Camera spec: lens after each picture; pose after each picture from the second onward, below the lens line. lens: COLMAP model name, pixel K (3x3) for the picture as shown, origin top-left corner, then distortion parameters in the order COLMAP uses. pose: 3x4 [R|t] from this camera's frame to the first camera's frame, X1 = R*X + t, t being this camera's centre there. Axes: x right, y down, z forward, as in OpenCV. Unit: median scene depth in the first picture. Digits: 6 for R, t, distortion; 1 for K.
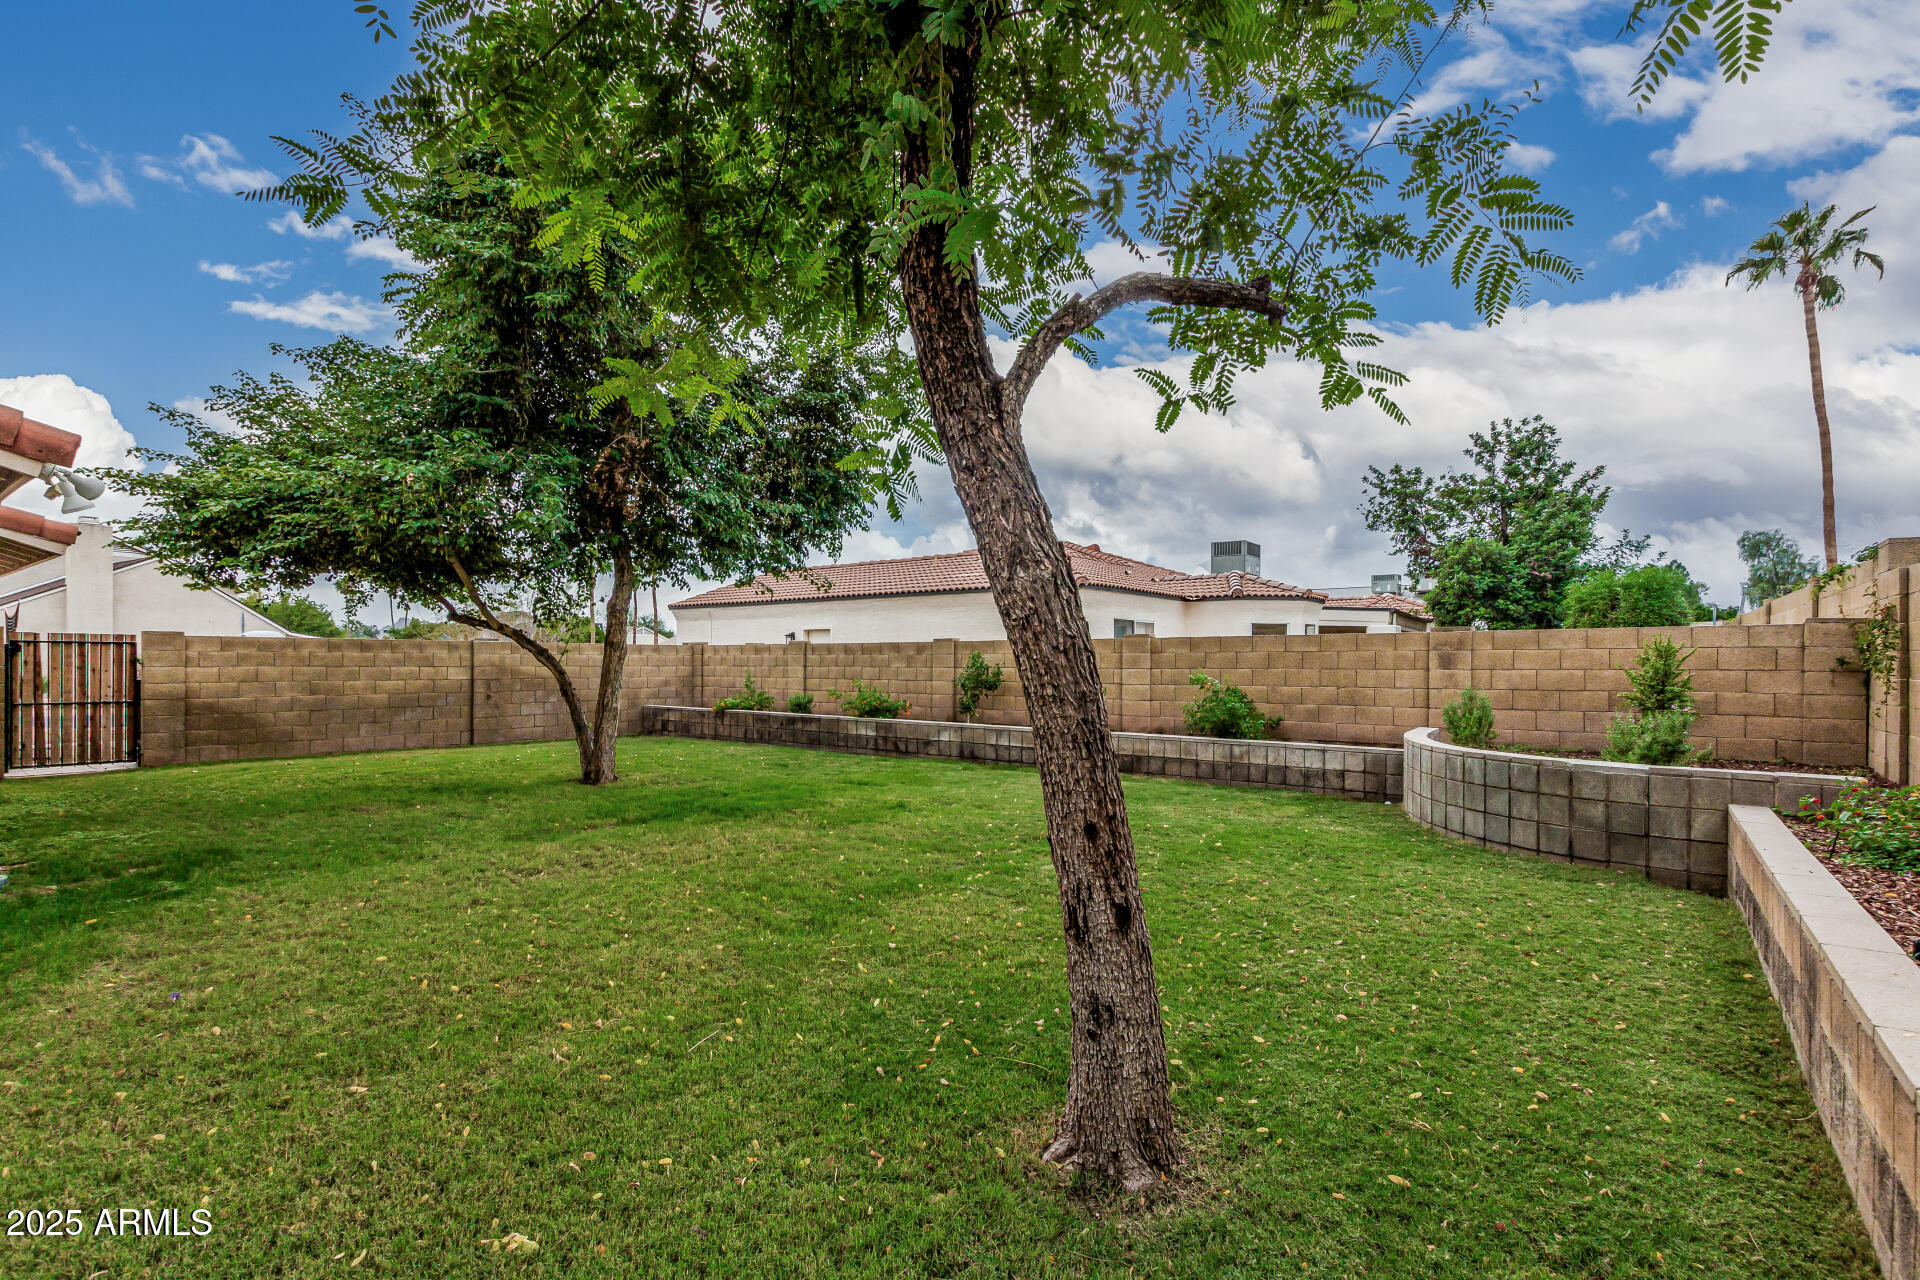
lens RADIAL K [[882.0, 0, 963.8], [0, 882.0, 651.9], [0, 0, 1]] dist [0.002149, 0.000243]
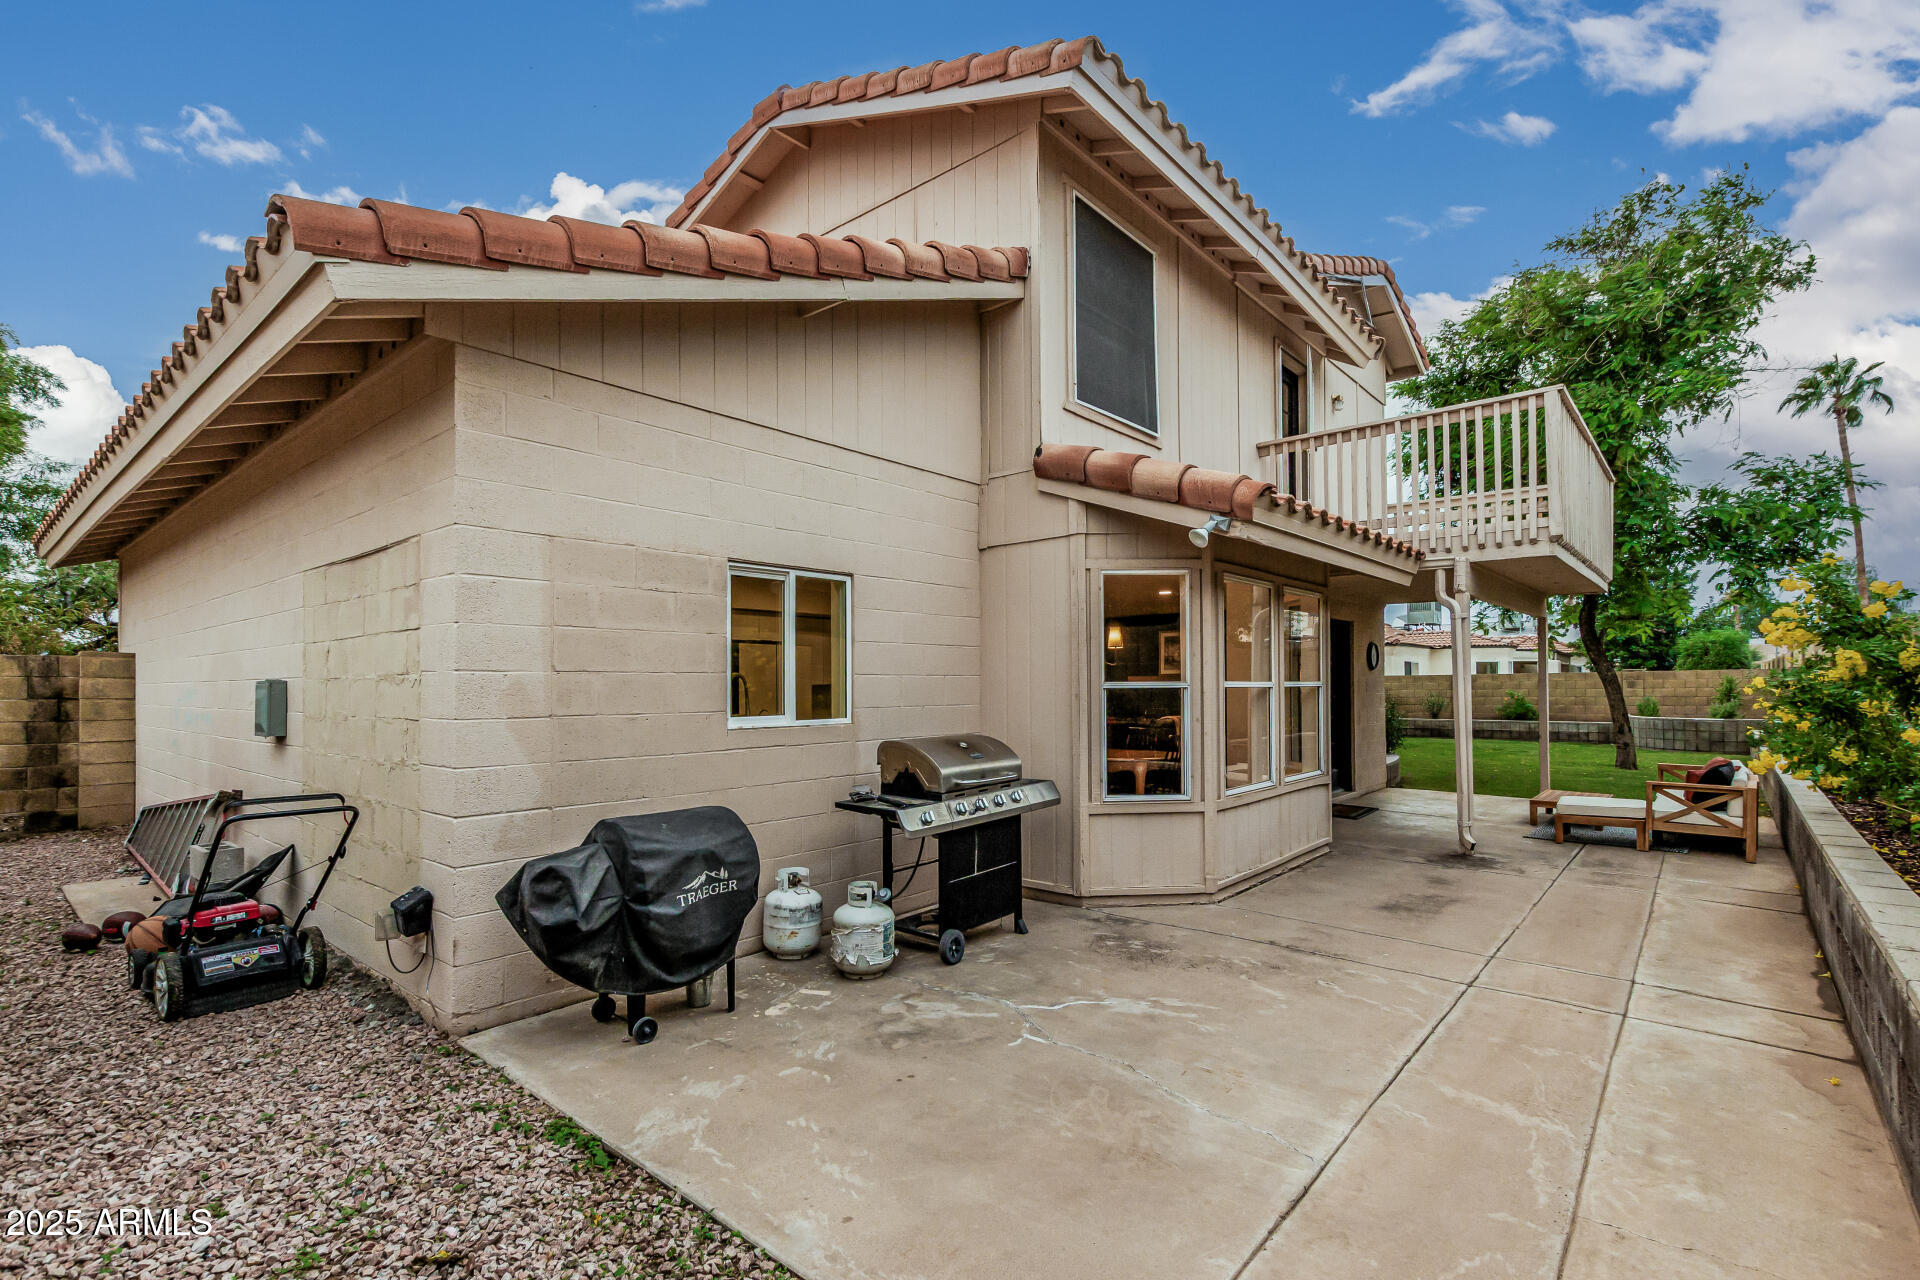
lens RADIAL K [[882.0, 0, 956.1], [0, 882.0, 651.3], [0, 0, 1]] dist [0.002149, 0.000243]
pose [[0.997714, -0.015634, -0.065740, -0.536252], [0.013607, 0.999422, -0.031167, -0.014430], [0.066189, 0.030201, 0.997350, -0.716854]]
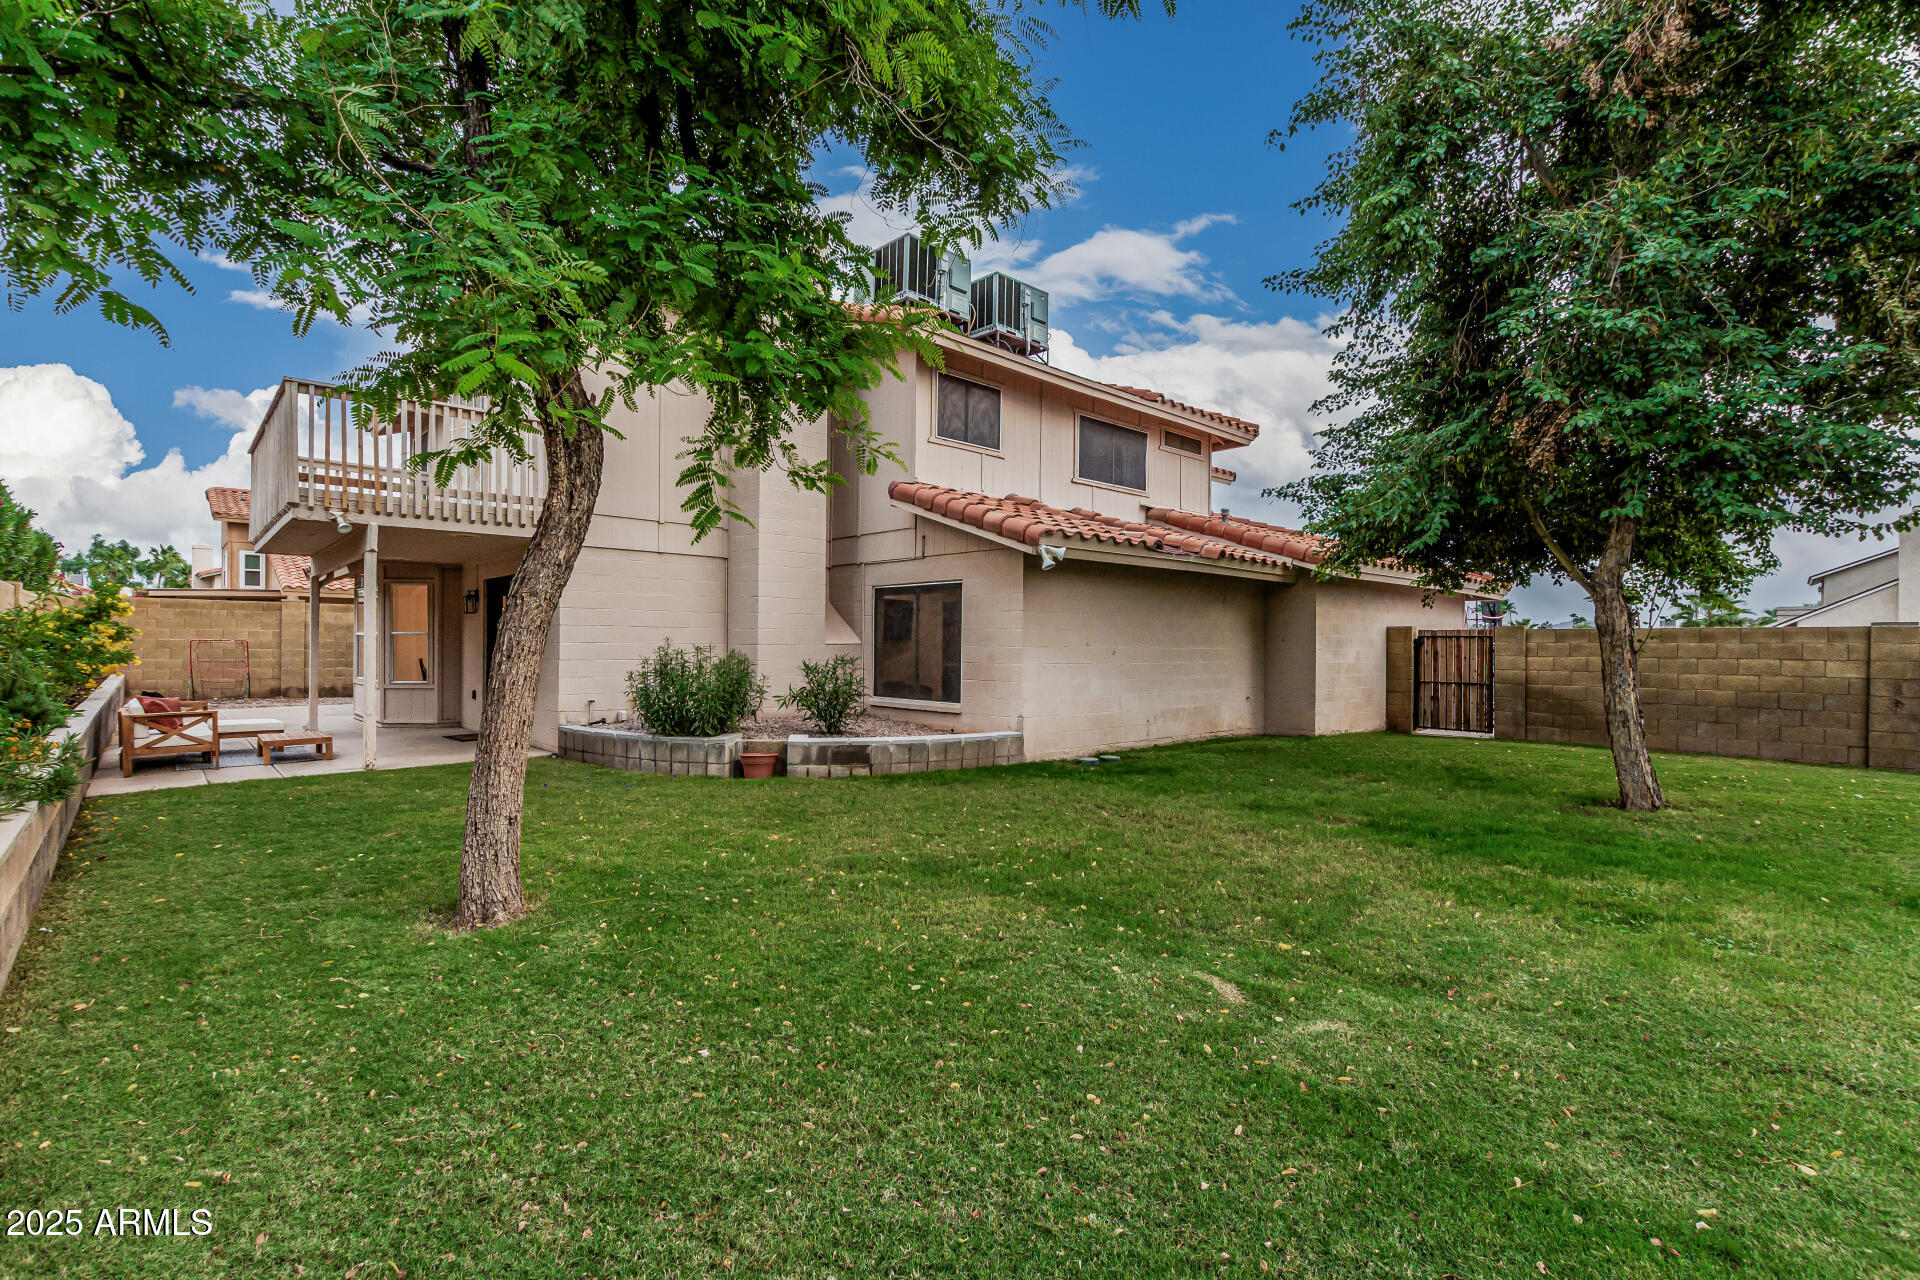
lens RADIAL K [[882.0, 0, 960.2], [0, 882.0, 643.8], [0, 0, 1]] dist [0.002149, 0.000243]
pose [[-0.177758, -0.006047, -0.984056, 0.386692], [0.004276, 0.999967, -0.006917, 0.005202], [0.984065, -0.005437, -0.177727, 0.482612]]
